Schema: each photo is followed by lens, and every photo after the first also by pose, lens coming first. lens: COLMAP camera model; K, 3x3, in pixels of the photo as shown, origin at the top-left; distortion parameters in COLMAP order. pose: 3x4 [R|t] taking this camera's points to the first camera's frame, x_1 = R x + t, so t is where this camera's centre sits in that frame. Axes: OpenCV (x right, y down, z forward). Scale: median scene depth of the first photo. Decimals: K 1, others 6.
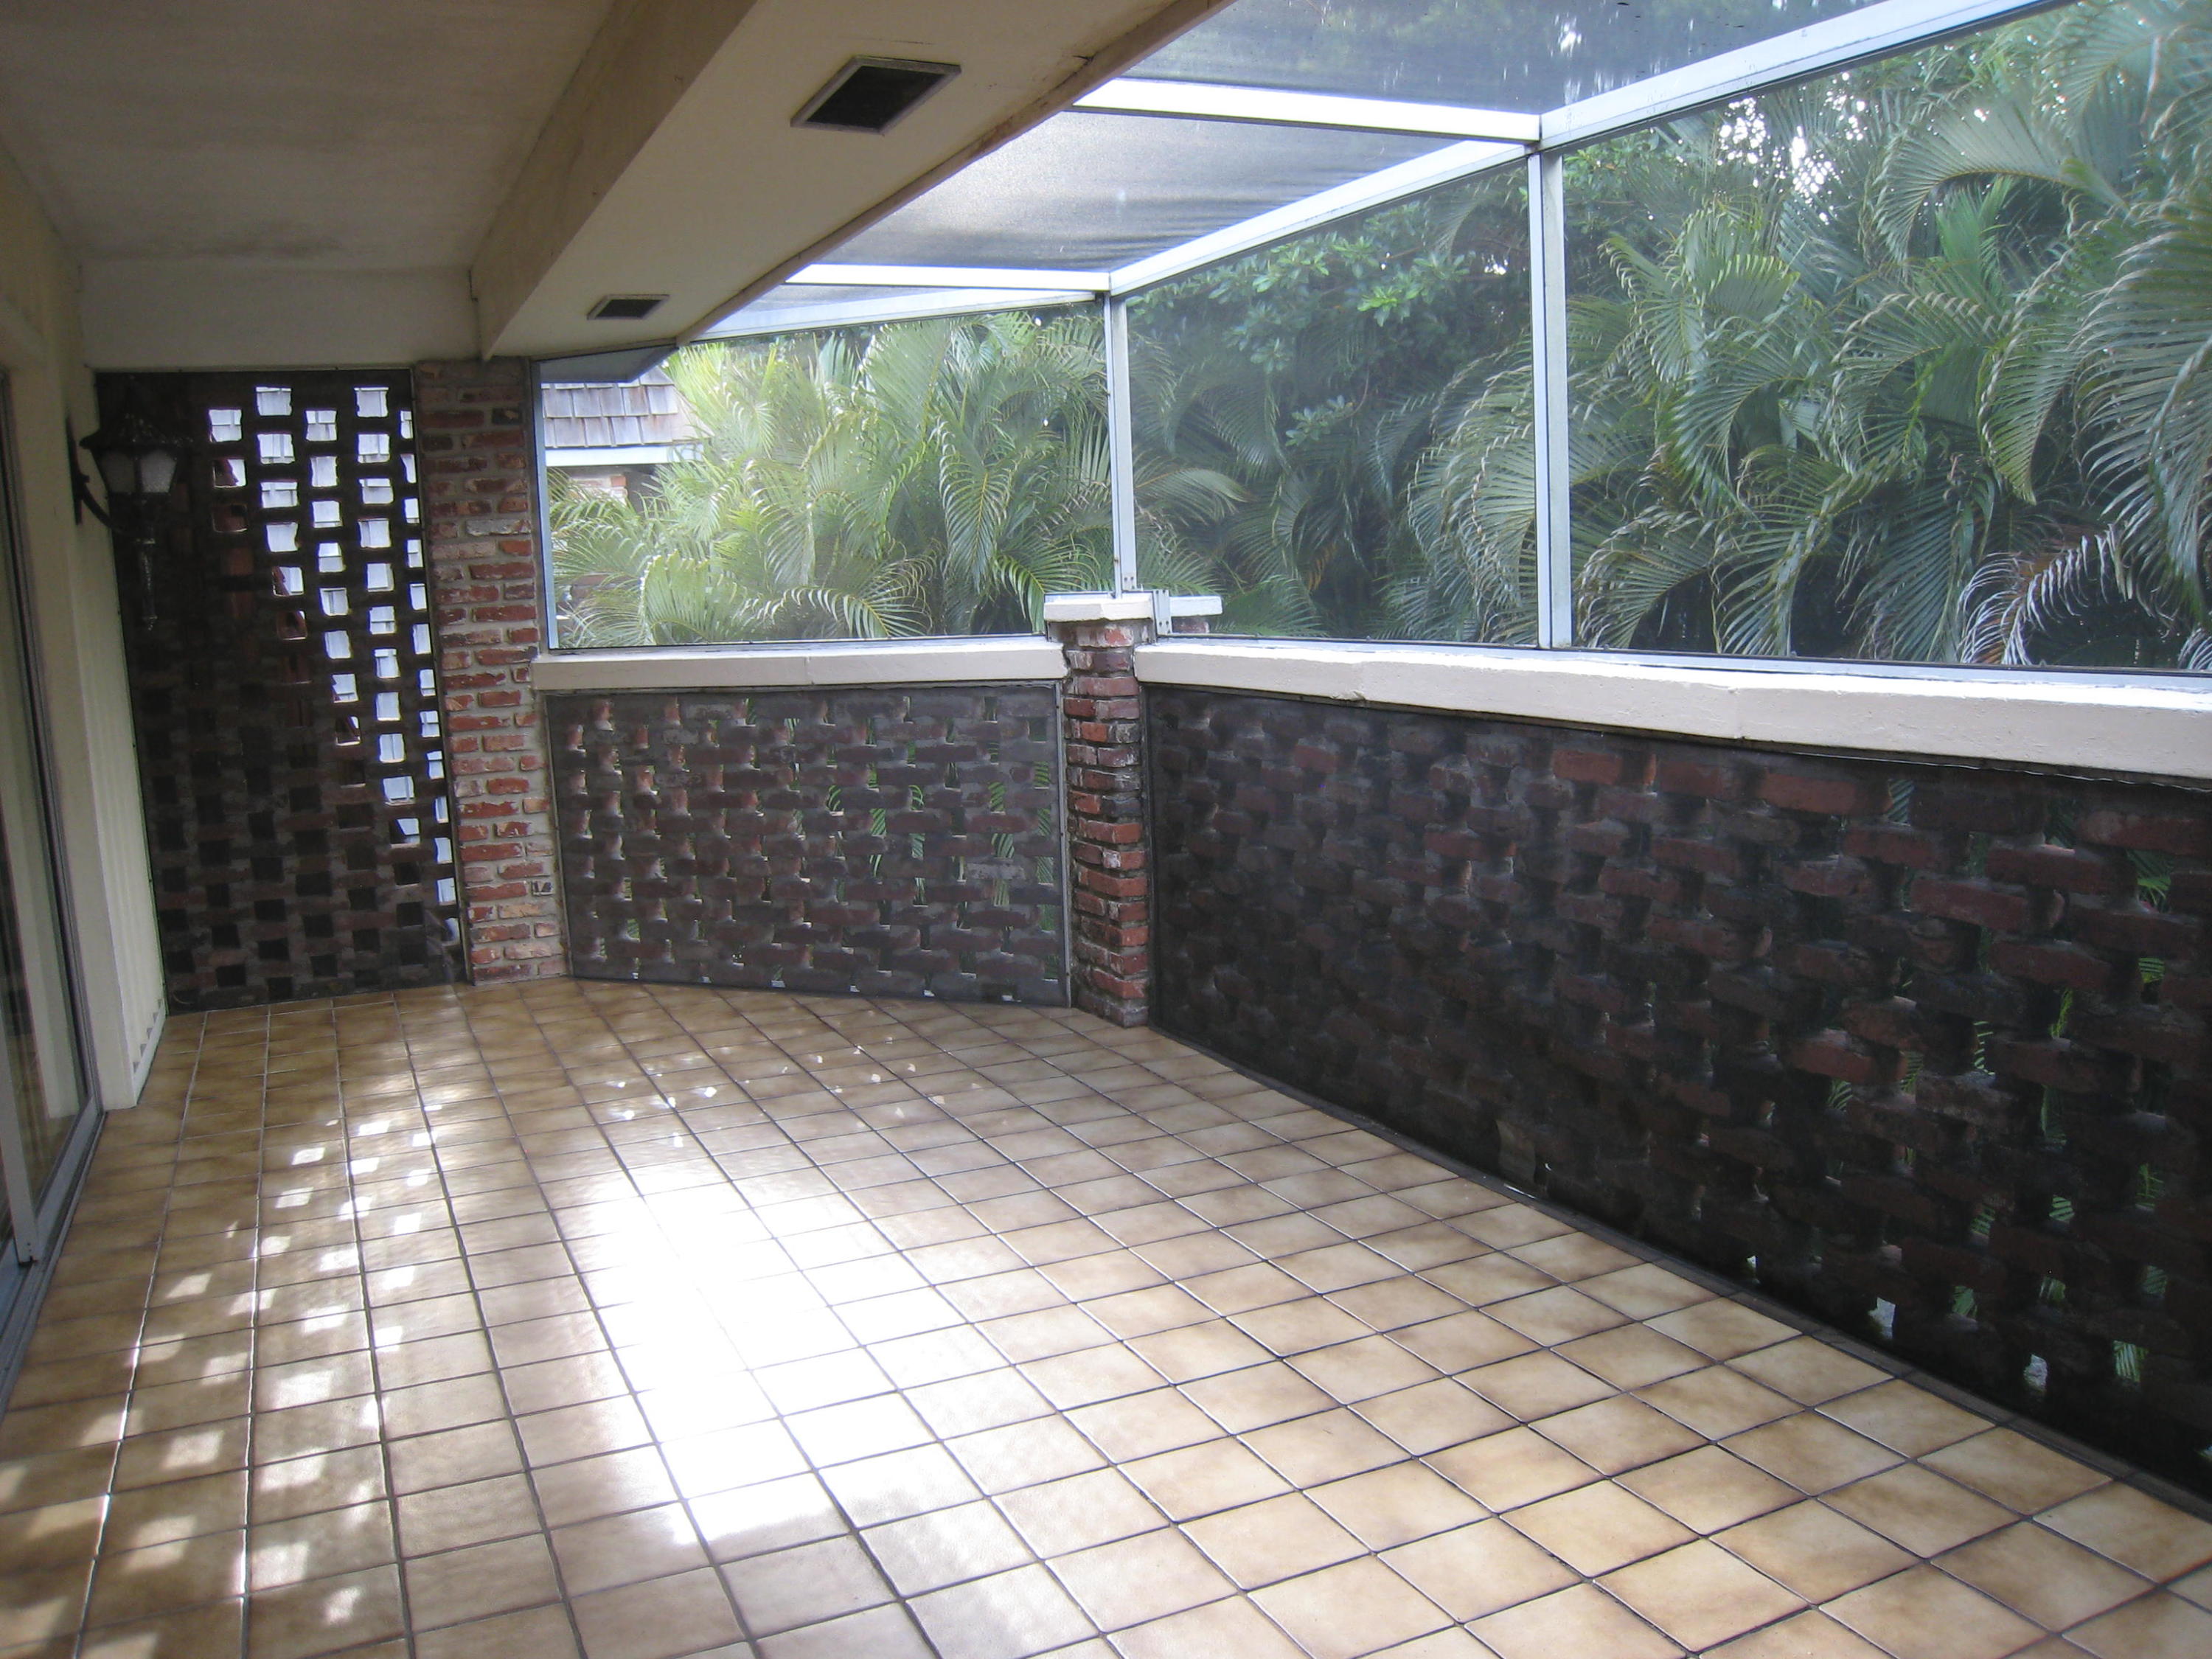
lens RADIAL K [[1824.5, 0, 1106.0], [0, 1824.5, 829.5], [0, 0, 1]] dist [-0.156744, 0.104027]
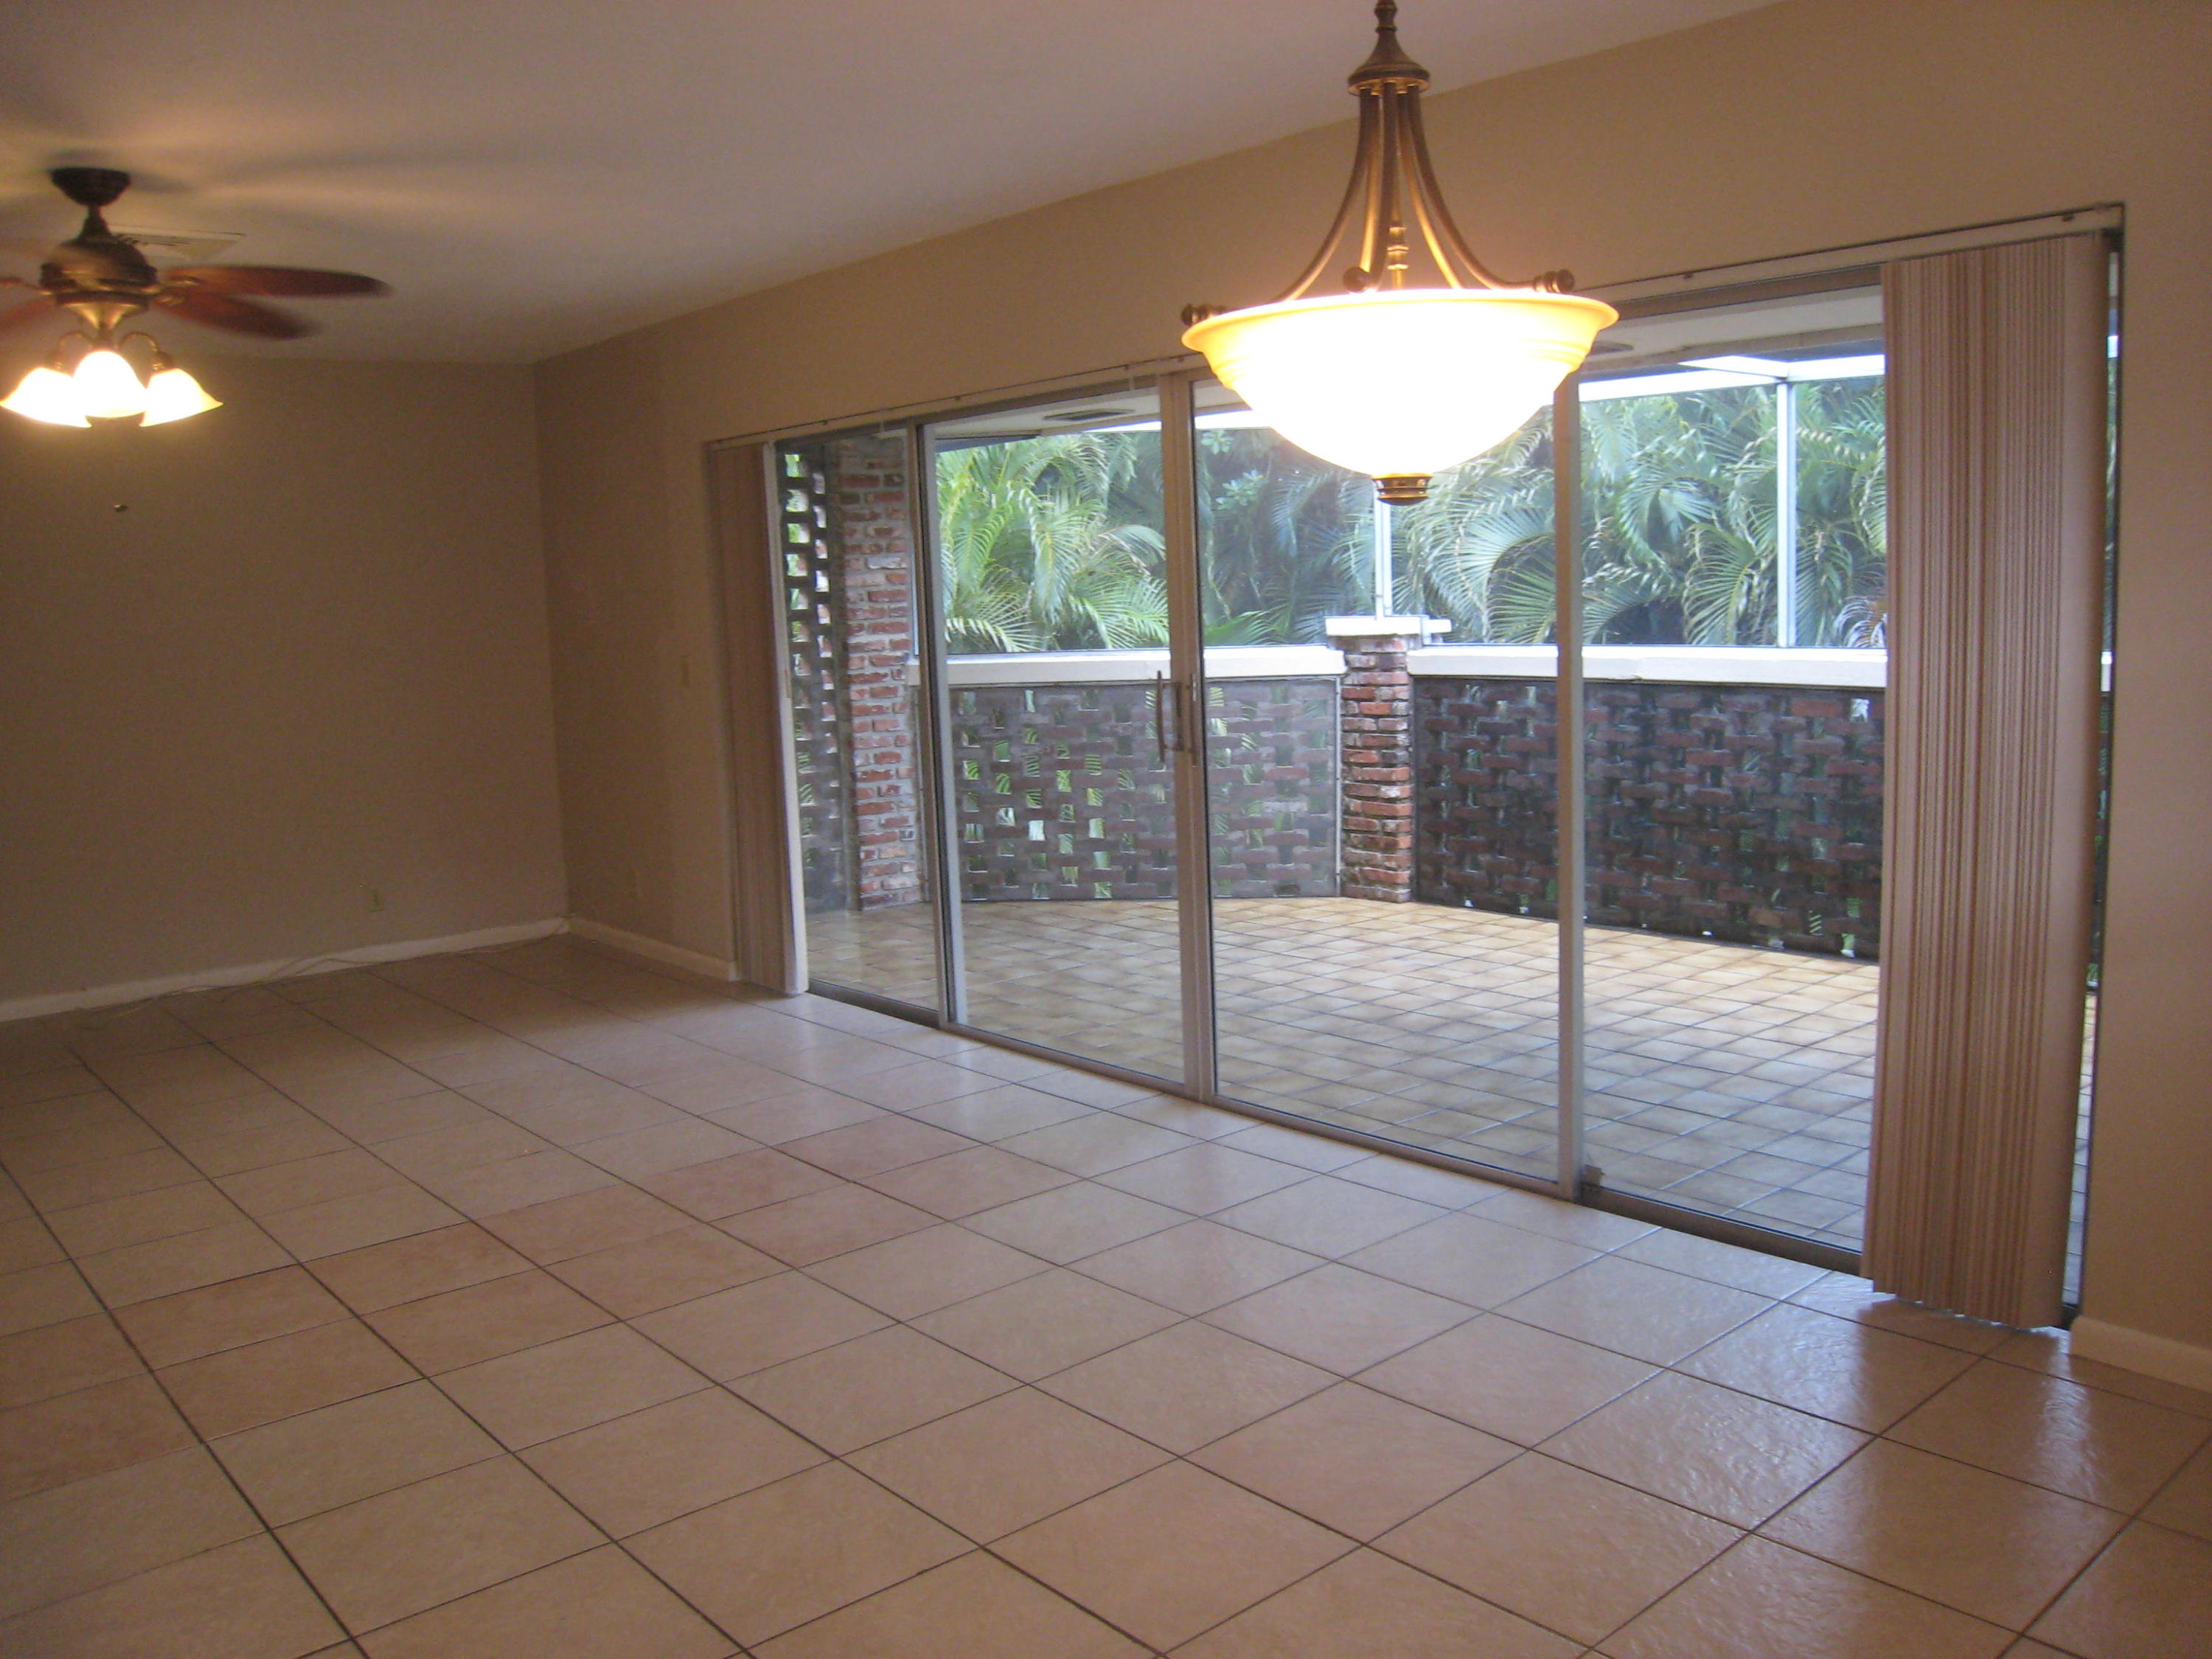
lens RADIAL K [[1824.5, 0, 1106.0], [0, 1824.5, 829.5], [0, 0, 1]] dist [-0.156744, 0.104027]
pose [[0.962796, -0.023292, 0.269222, -0.626189], [0.029696, 0.999364, -0.019737, 0.069638], [-0.268591, 0.026997, 0.962876, -0.389574]]
